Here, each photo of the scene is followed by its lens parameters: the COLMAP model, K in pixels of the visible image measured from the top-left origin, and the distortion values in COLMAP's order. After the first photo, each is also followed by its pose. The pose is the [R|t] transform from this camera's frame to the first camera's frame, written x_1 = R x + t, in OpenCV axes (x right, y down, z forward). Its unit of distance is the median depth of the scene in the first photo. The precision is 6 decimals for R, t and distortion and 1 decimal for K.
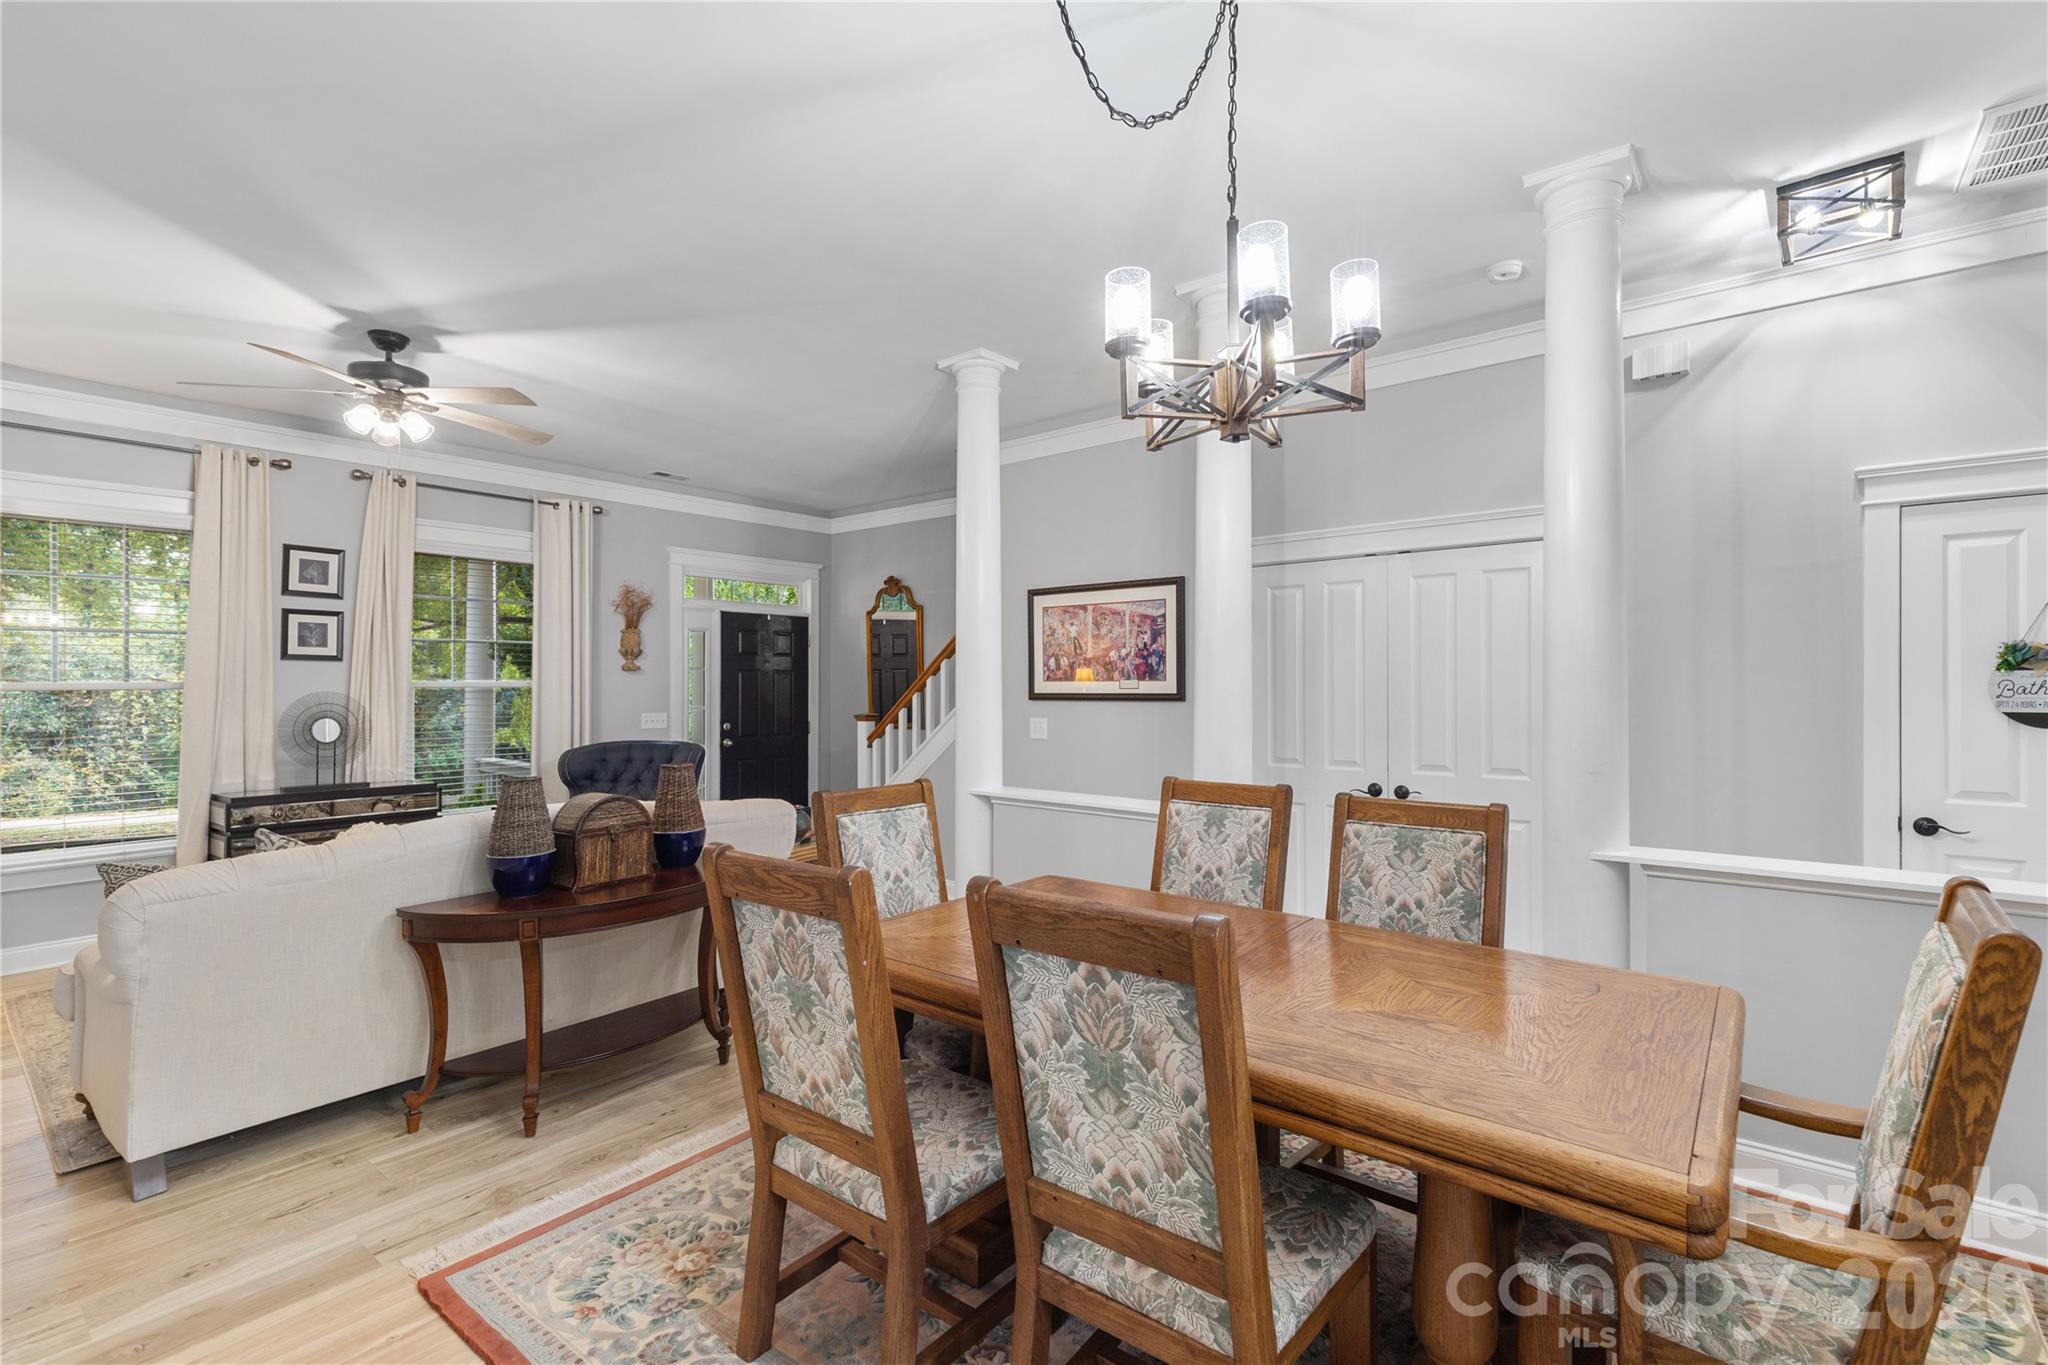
lens RADIAL K [[935.5, 0, 1021.5], [0, 935.5, 673.2], [0, 0, 1]] dist [0.007244, -0.002237]
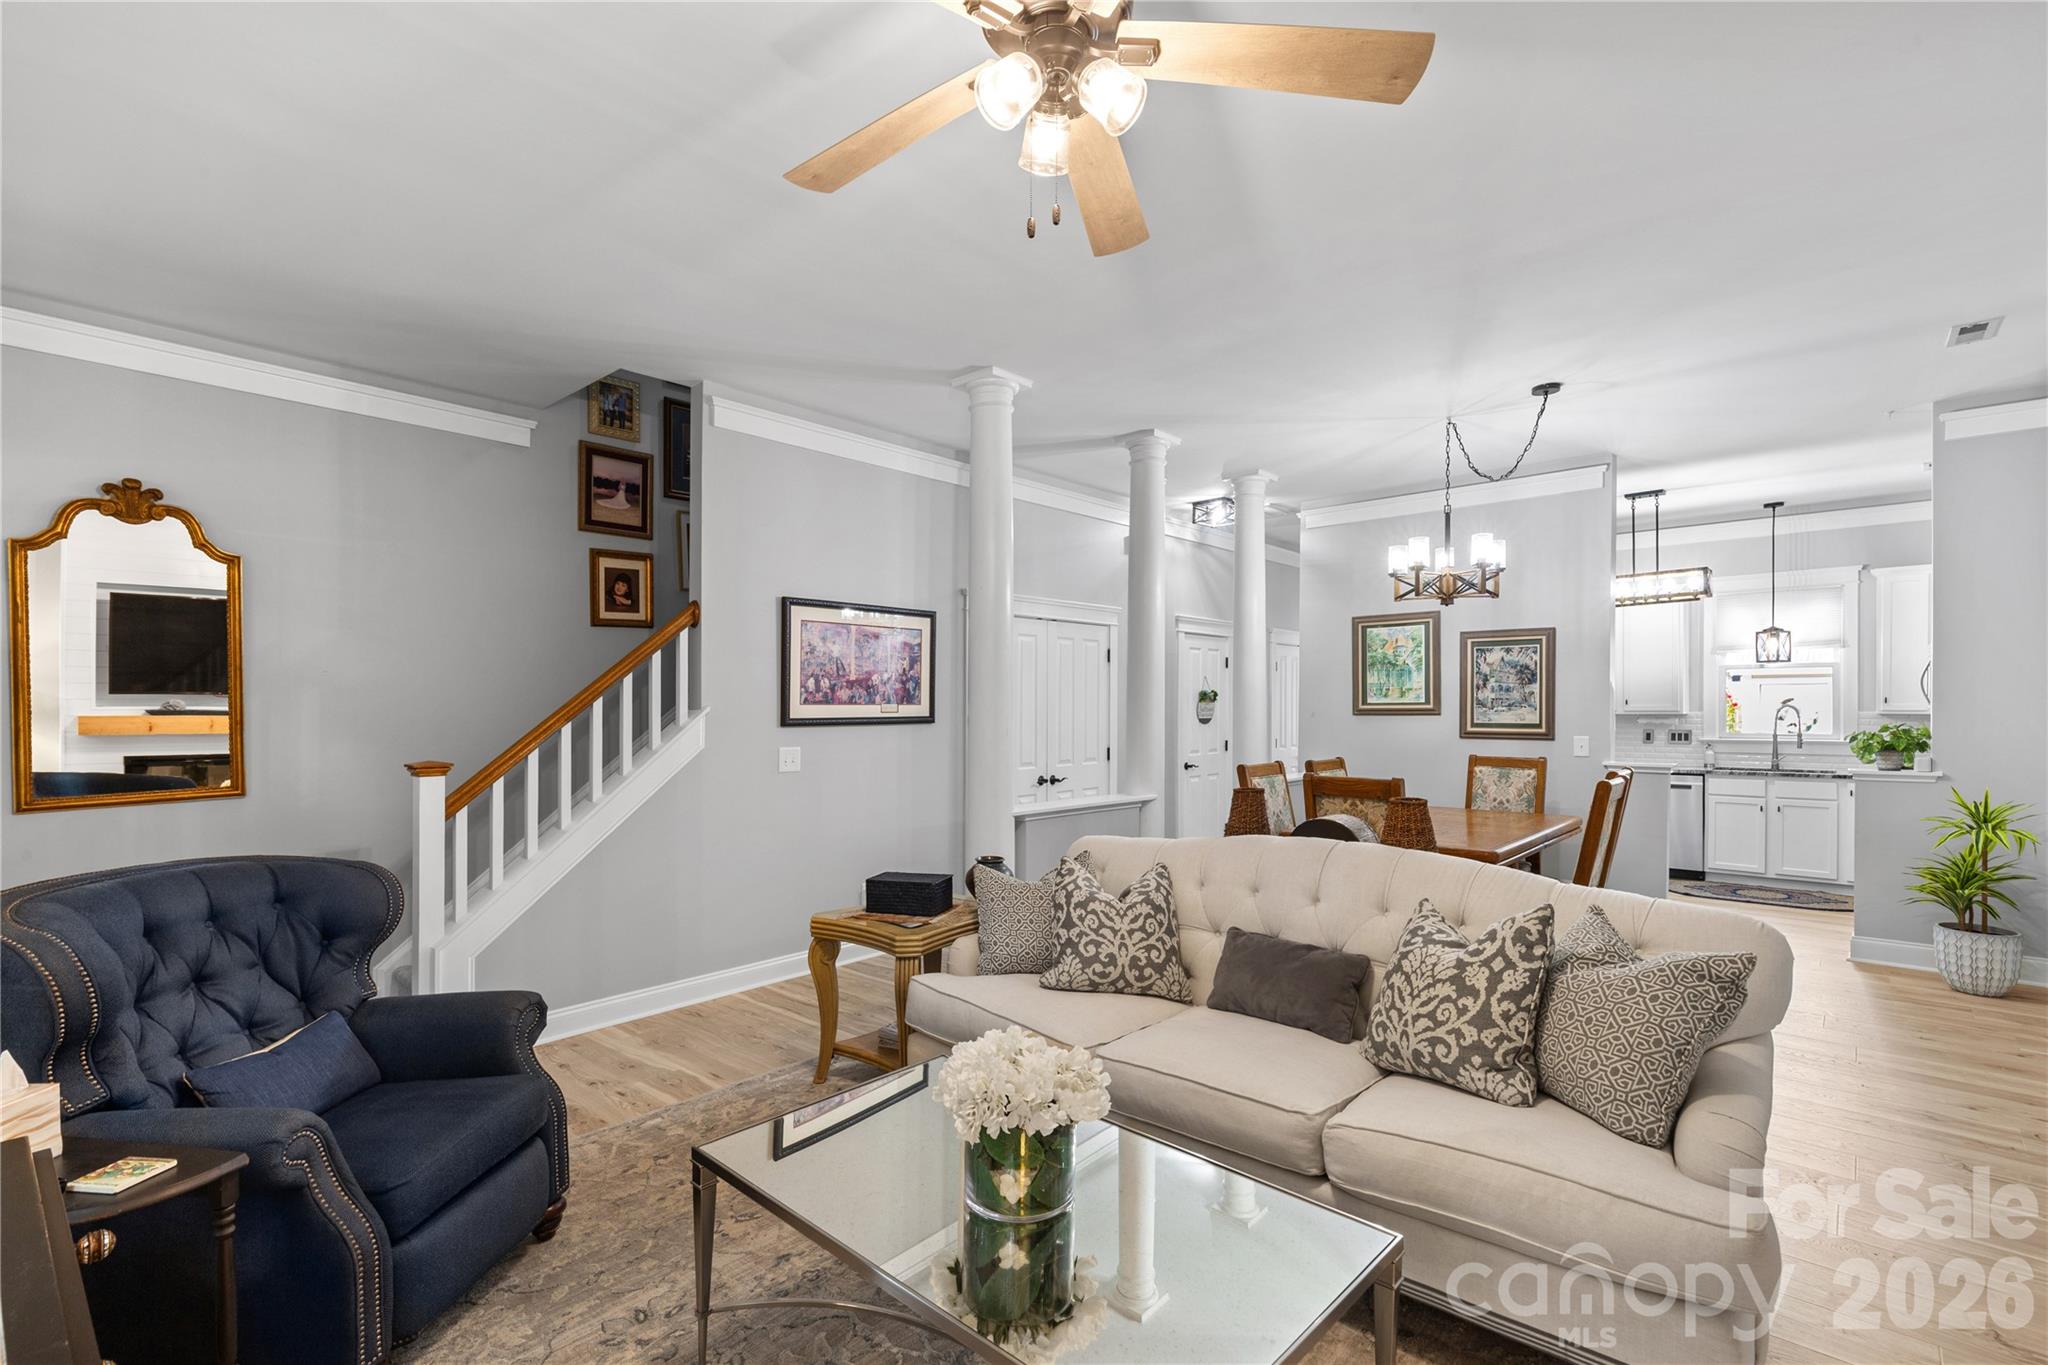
lens RADIAL K [[935.5, 0, 1029.3], [0, 935.5, 717.6], [0, 0, 1]] dist [0.007244, -0.002237]
pose [[0.031052, -0.007793, 0.999487, -0.852743], [-0.008685, 0.999930, 0.008066, 0.012105], [-0.999480, -0.008931, 0.030982, 0.767799]]
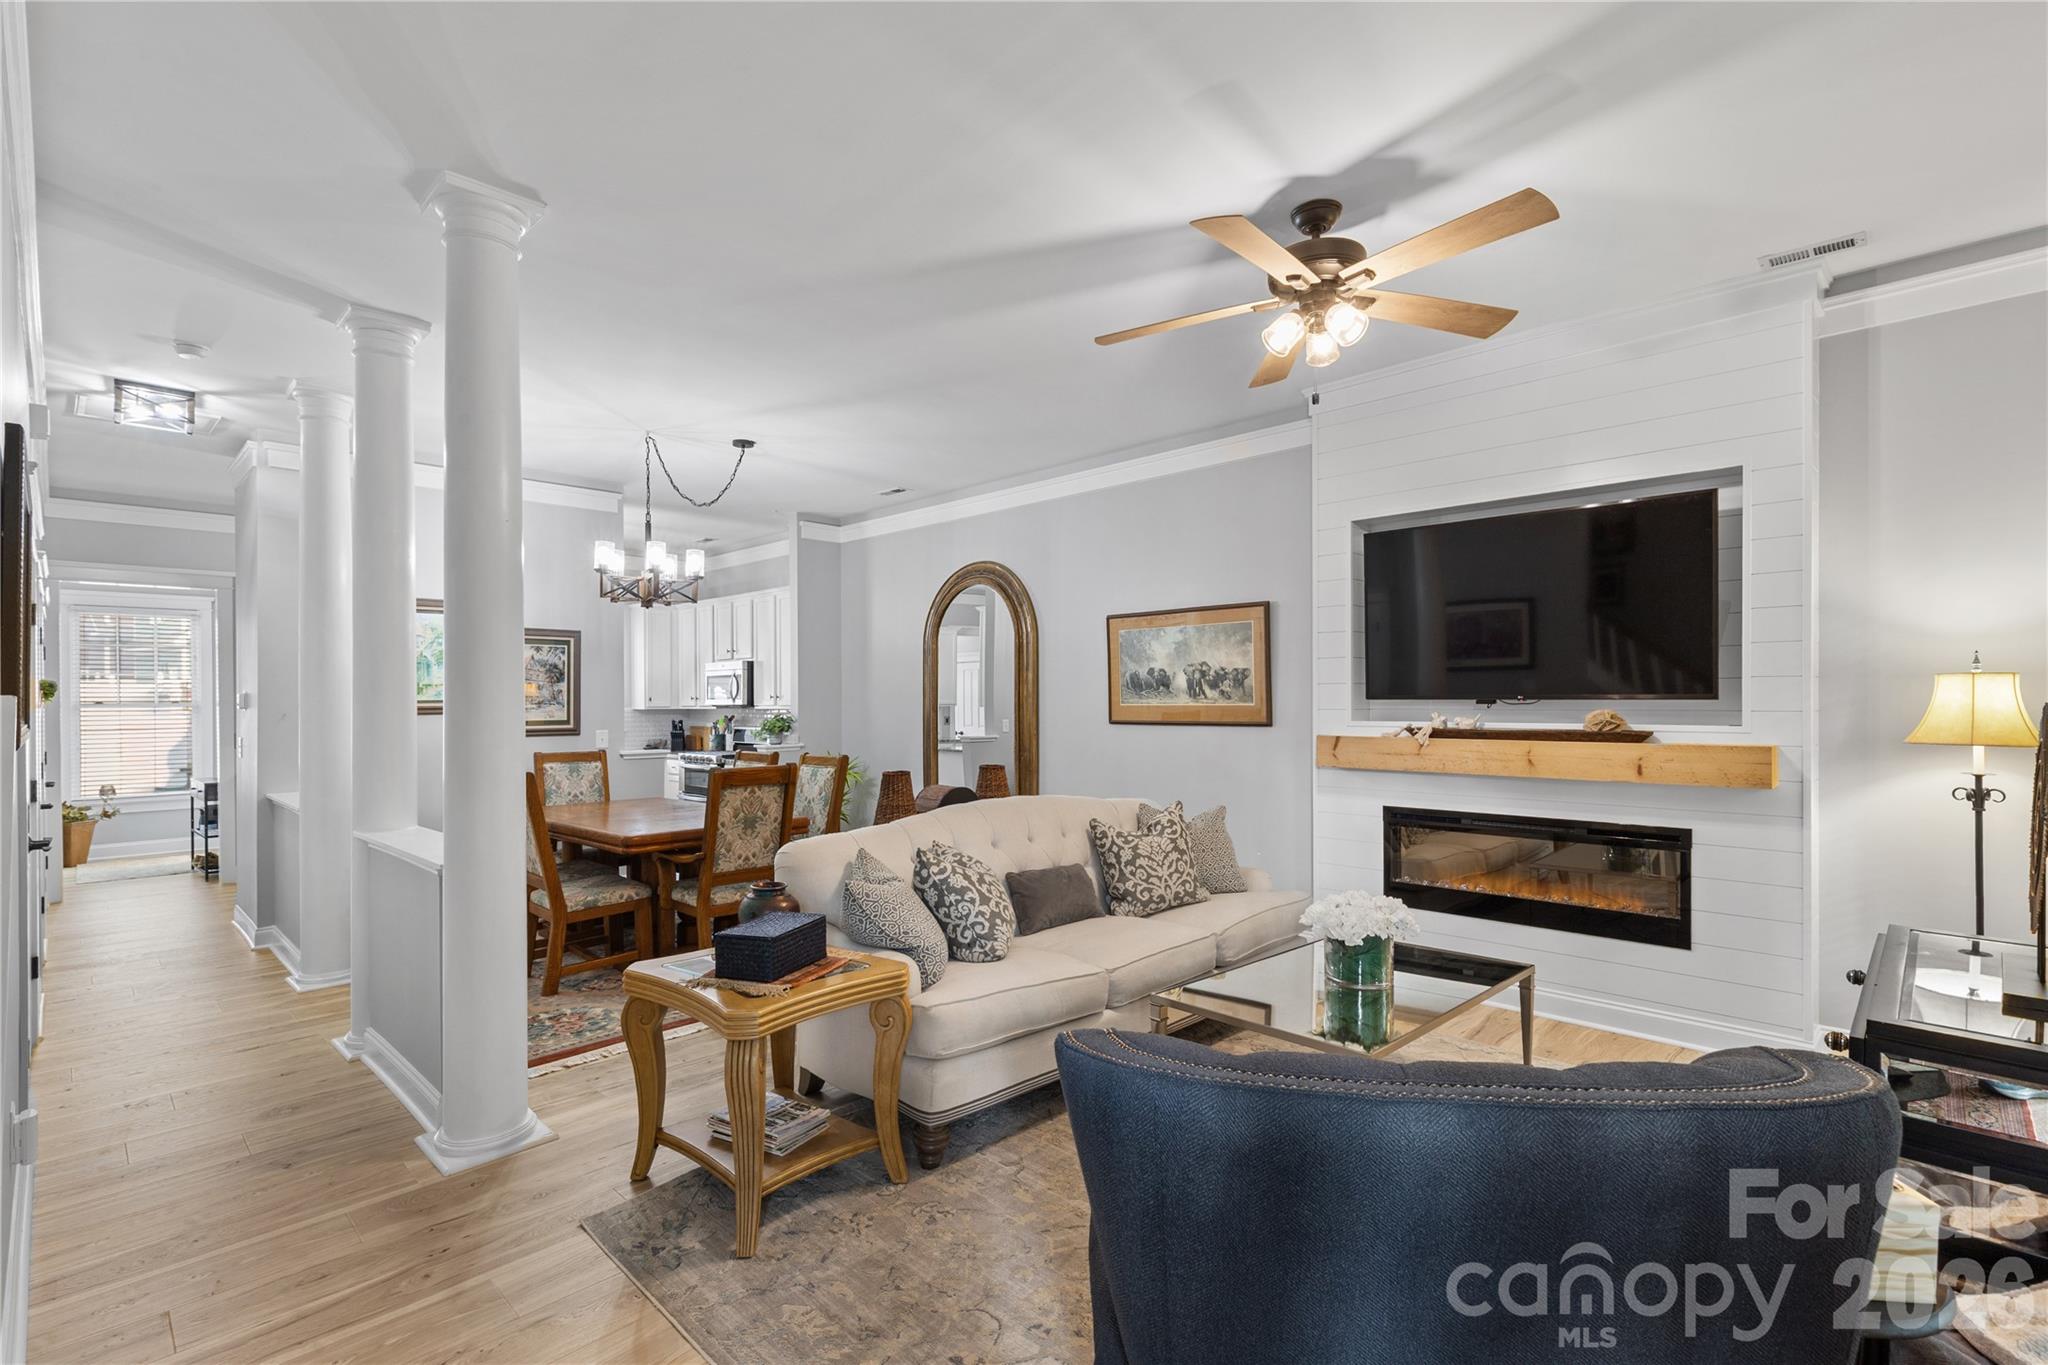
lens RADIAL K [[935.5, 0, 1003.9], [0, 935.5, 693.2], [0, 0, 1]] dist [0.007244, -0.002237]
pose [[-0.994277, 0.011431, 0.106220, -0.386925], [0.009574, 0.999793, -0.017969, 0.015439], [-0.106404, -0.016849, -0.994180, 1.313581]]
